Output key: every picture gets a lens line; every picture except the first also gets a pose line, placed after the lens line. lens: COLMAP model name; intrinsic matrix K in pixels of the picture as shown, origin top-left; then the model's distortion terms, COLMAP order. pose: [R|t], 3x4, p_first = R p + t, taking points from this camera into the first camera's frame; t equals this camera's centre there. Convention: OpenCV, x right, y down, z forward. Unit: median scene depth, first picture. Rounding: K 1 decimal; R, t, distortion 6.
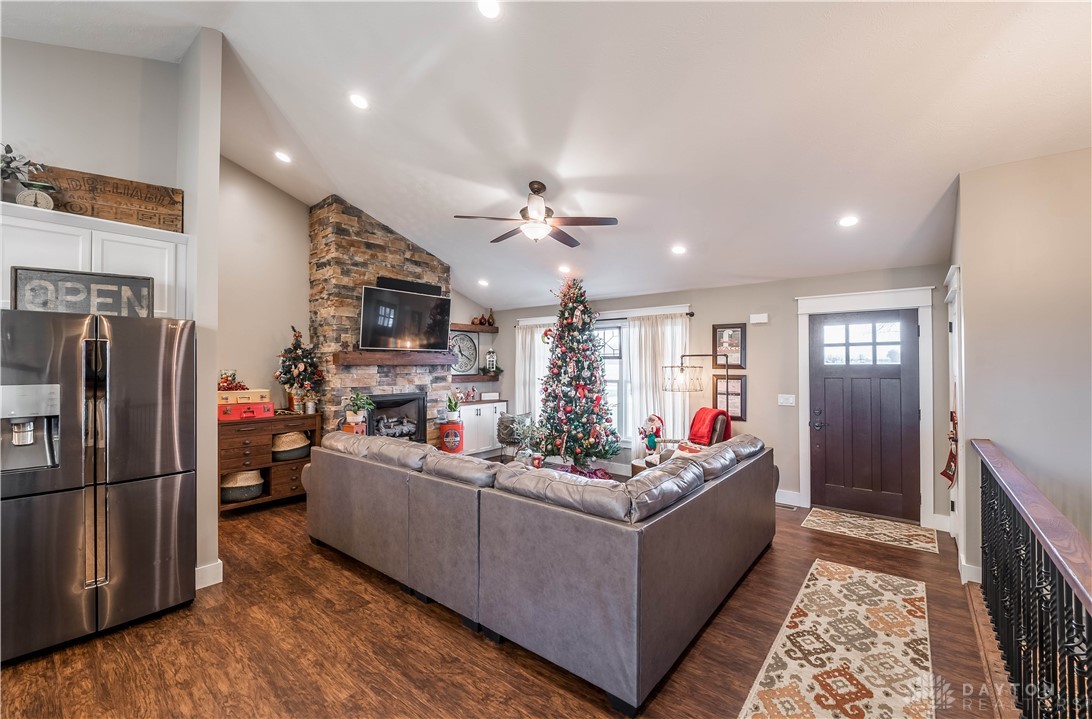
lens RADIAL K [[446.9, 0, 555.2], [0, 446.9, 359.4], [0, 0, 1]] dist [-0.012148, 0.000509]
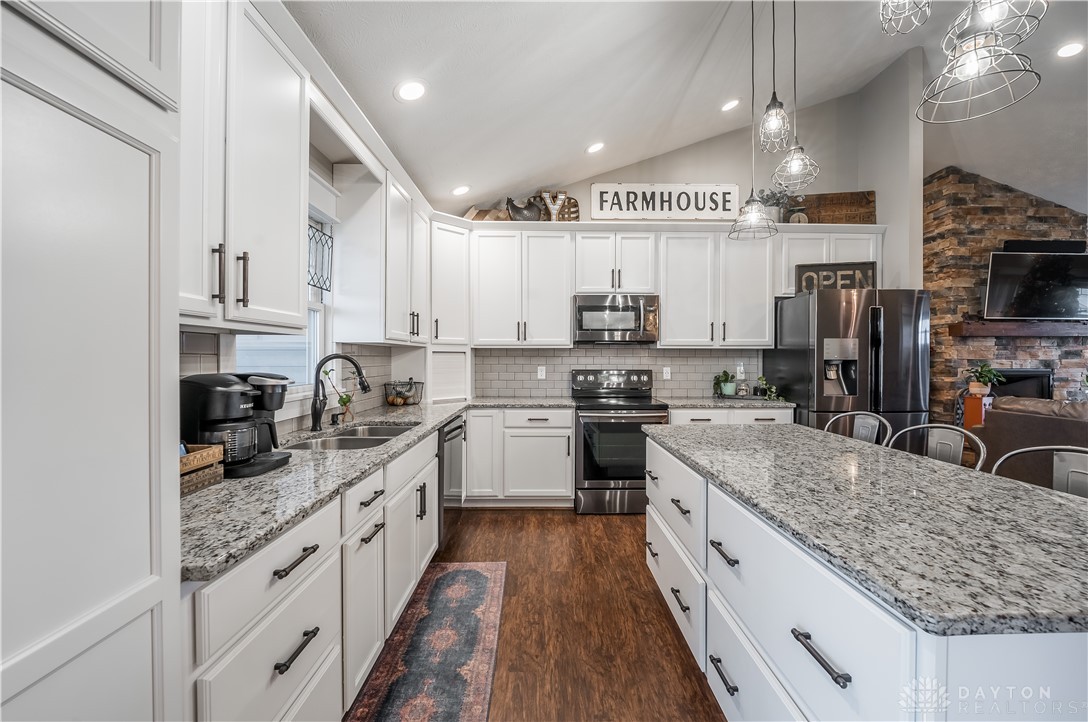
lens RADIAL K [[445.2, 0, 547.4], [0, 445.2, 357.2], [0, 0, 1]] dist [-0.012148, 0.000509]
pose [[0.633958, 0.005839, -0.773345, -0.374899], [0.002921, 0.999946, 0.009945, 0.058329], [0.773362, -0.008564, 0.633907, -0.412757]]
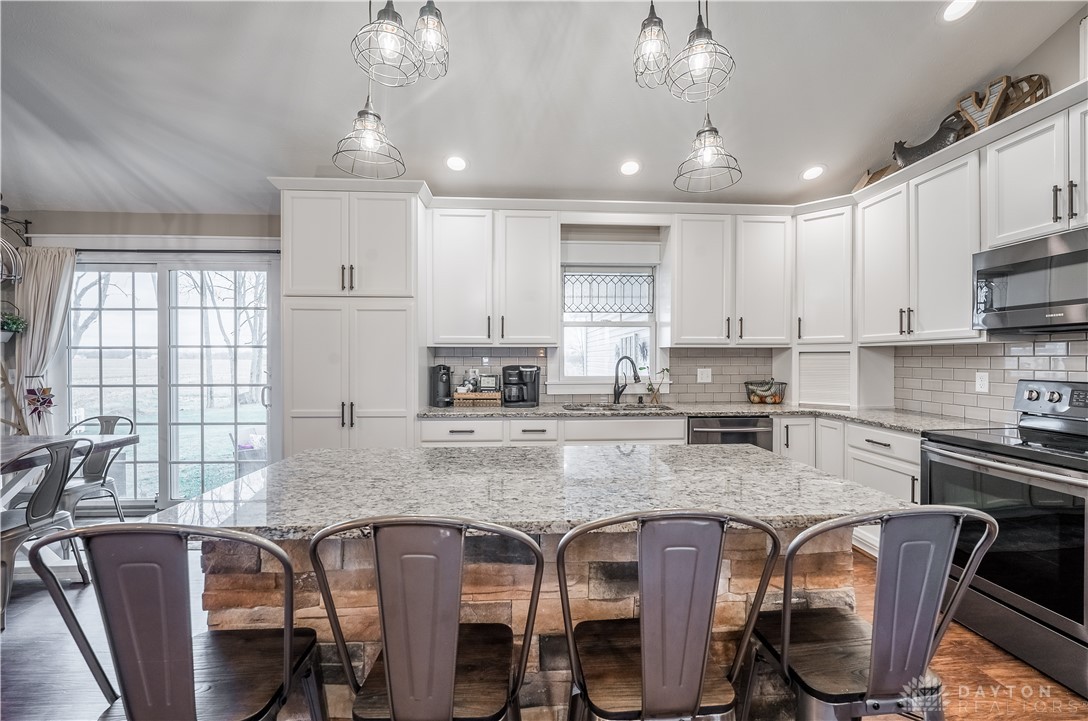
lens RADIAL K [[445.2, 0, 547.8], [0, 445.2, 359.9], [0, 0, 1]] dist [-0.012148, 0.000509]
pose [[-0.741550, 0.007612, -0.670854, -0.282250], [0.011143, 0.999937, -0.000971, 0.065635], [0.670805, -0.008195, -0.741589, 0.296533]]
